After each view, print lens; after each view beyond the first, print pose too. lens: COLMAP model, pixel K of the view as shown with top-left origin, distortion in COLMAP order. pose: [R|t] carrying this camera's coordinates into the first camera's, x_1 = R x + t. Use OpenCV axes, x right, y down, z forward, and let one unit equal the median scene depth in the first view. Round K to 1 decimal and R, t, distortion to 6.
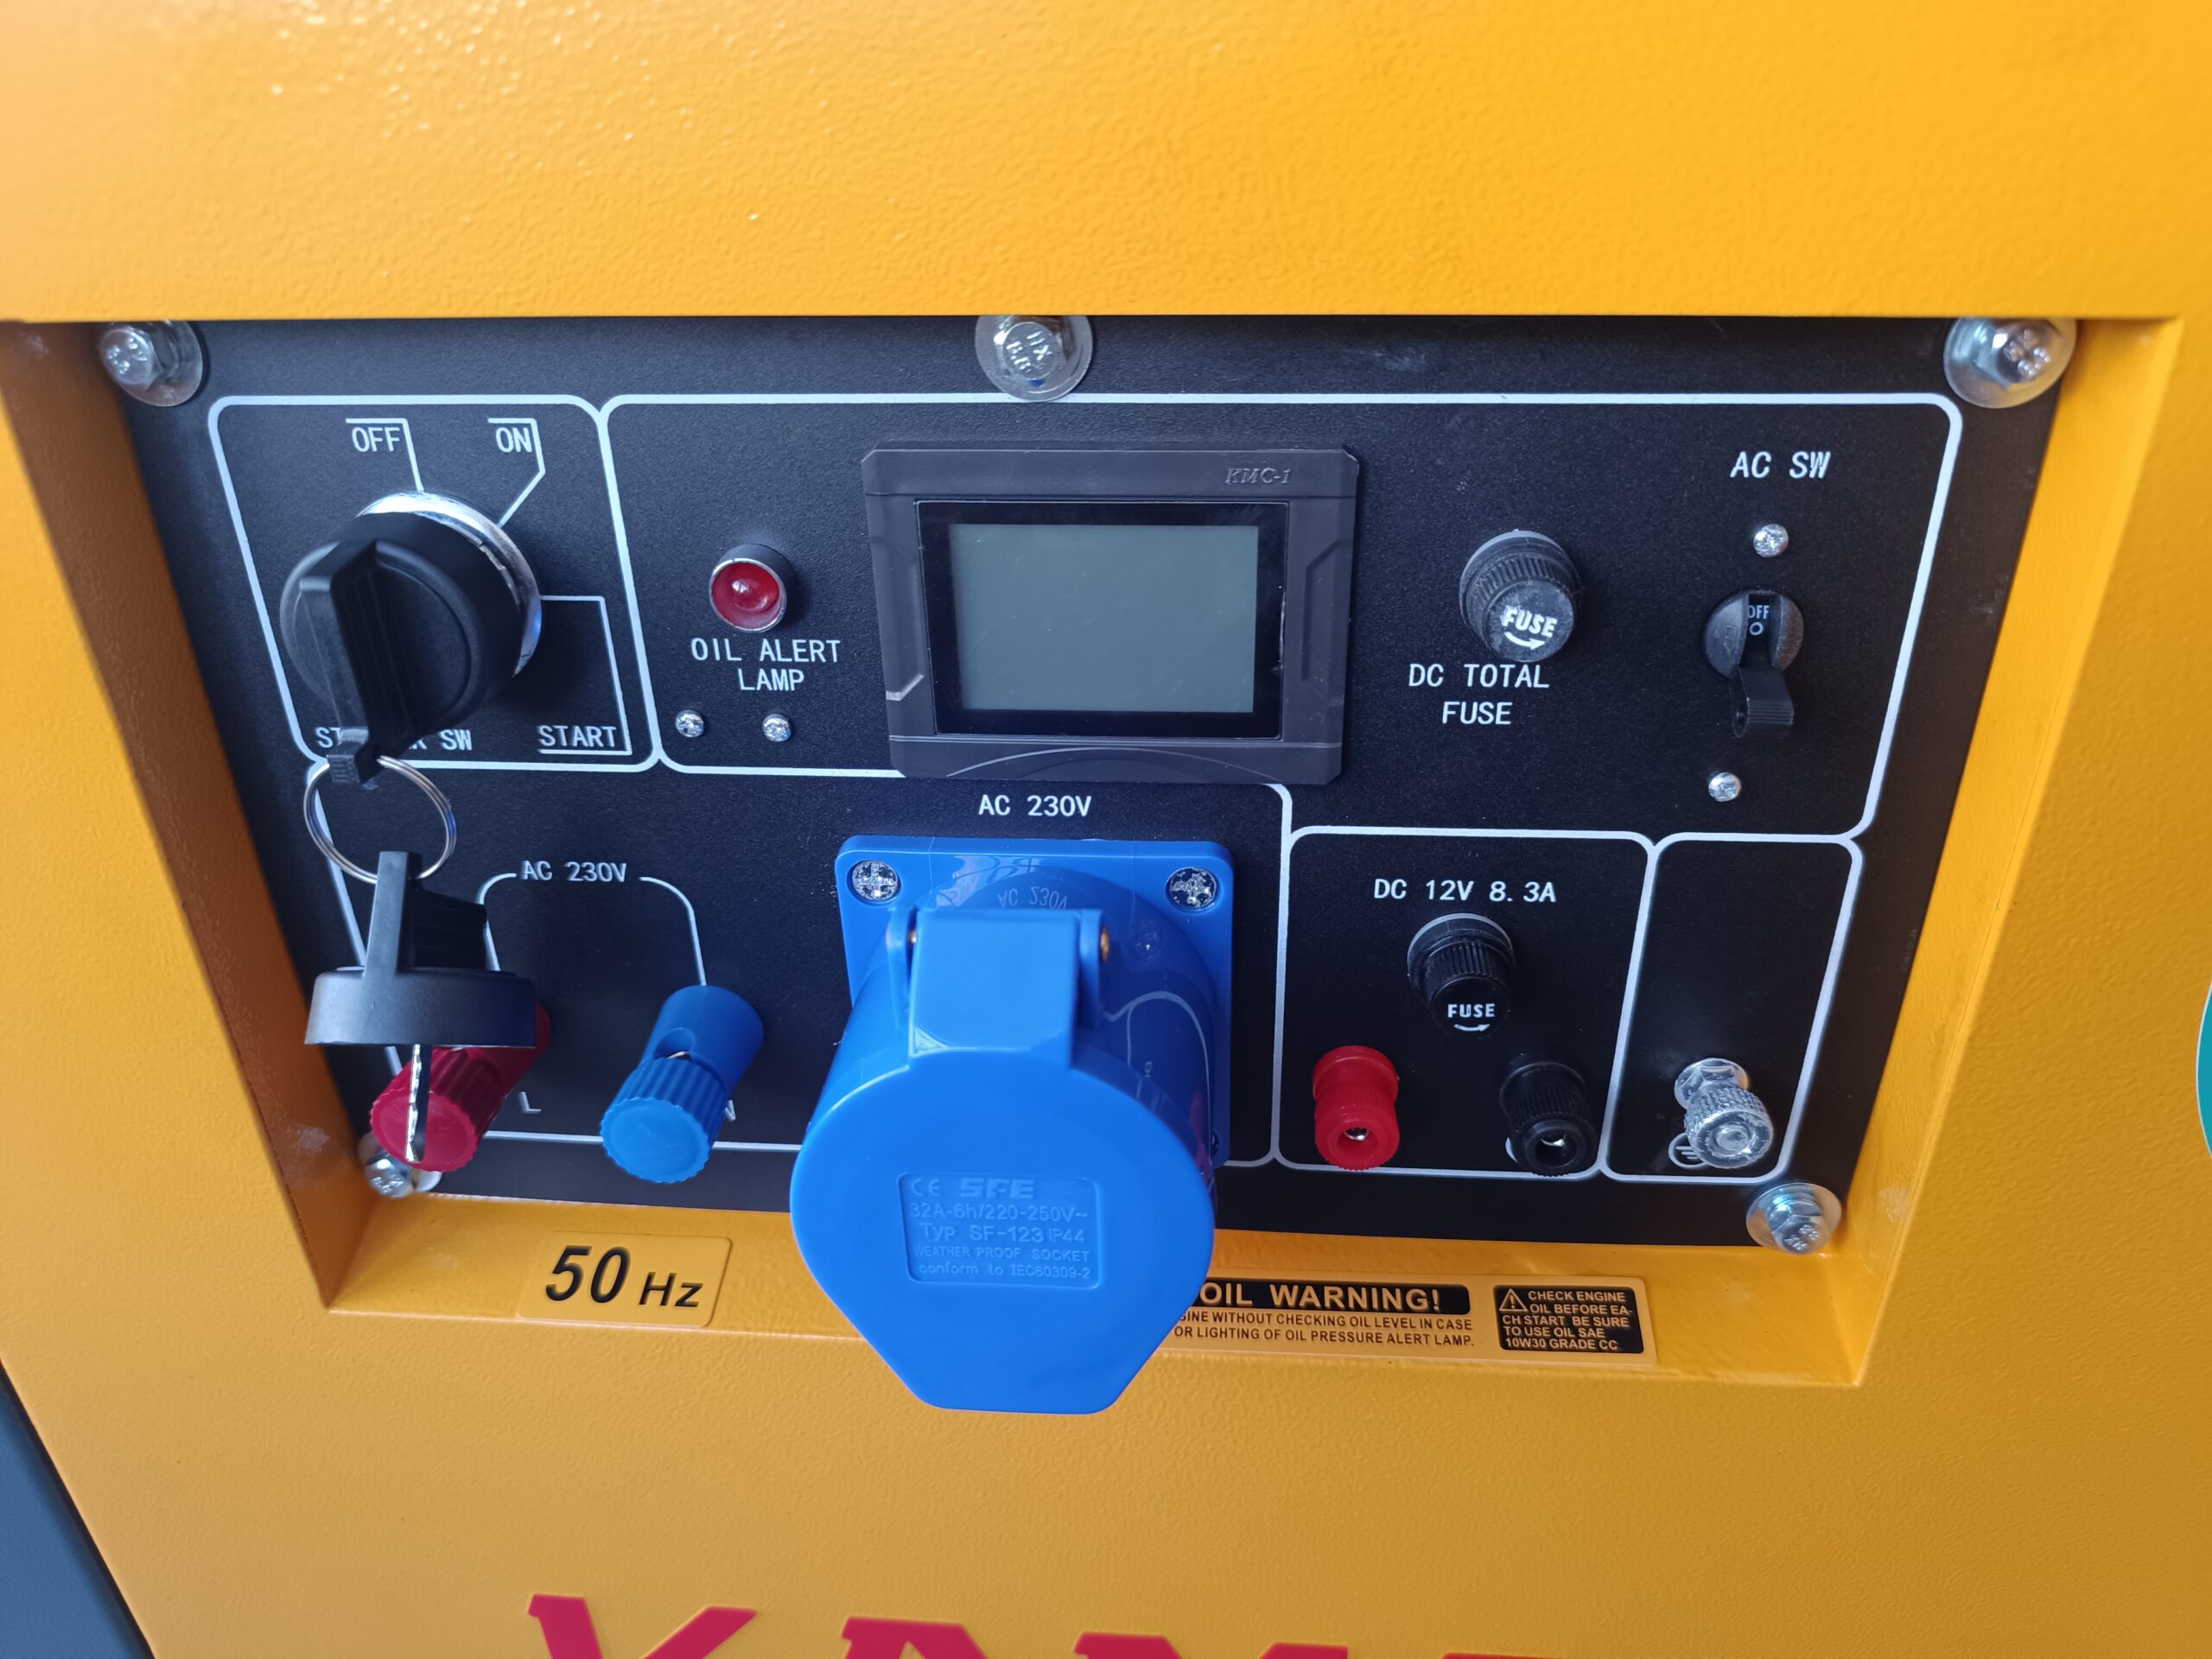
lens RADIAL K [[1544.2, 0, 1098.1], [0, 1544.2, 836.7], [0, 0, 1]] dist [-0.013740, -0.004058]
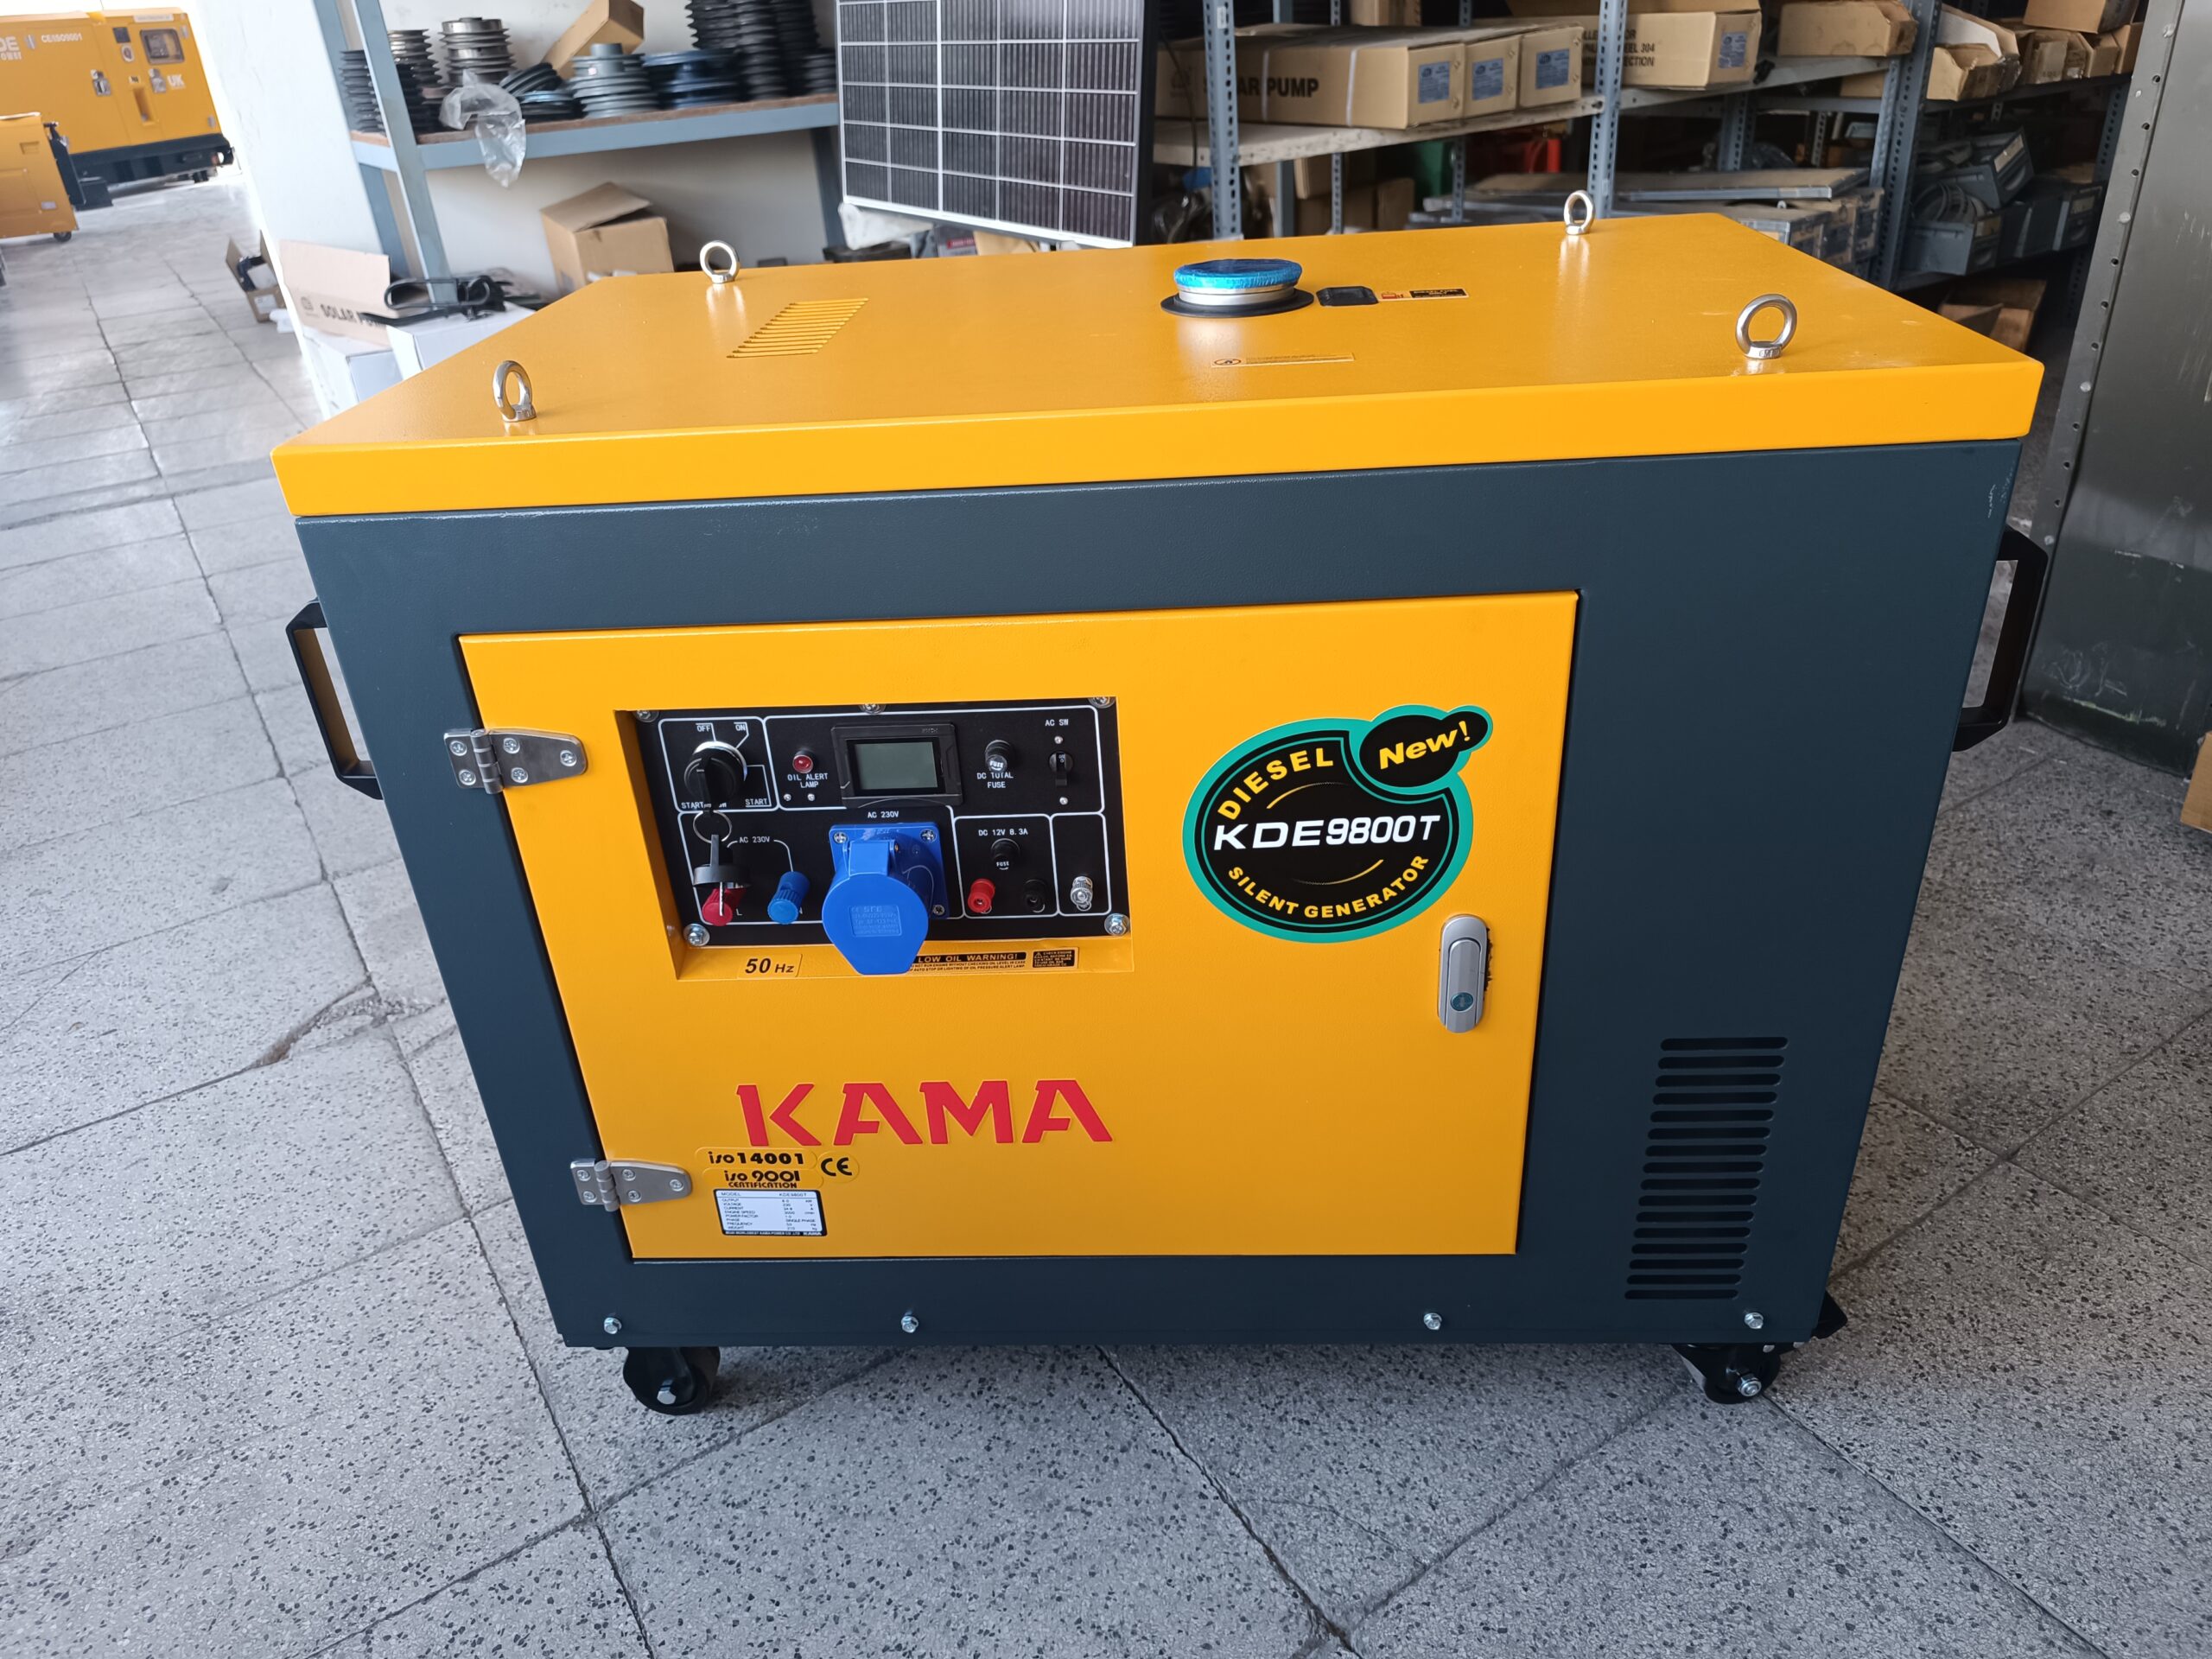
lens RADIAL K [[1544.2, 0, 1119.0], [0, 1544.2, 820.3], [0, 0, 1]] dist [-0.013740, -0.004058]
pose [[0.998298, -0.050327, 0.029484, 0.415447], [0.050435, 0.998723, -0.002939, 0.032542], [-0.029299, 0.004421, 0.999561, -2.719743]]
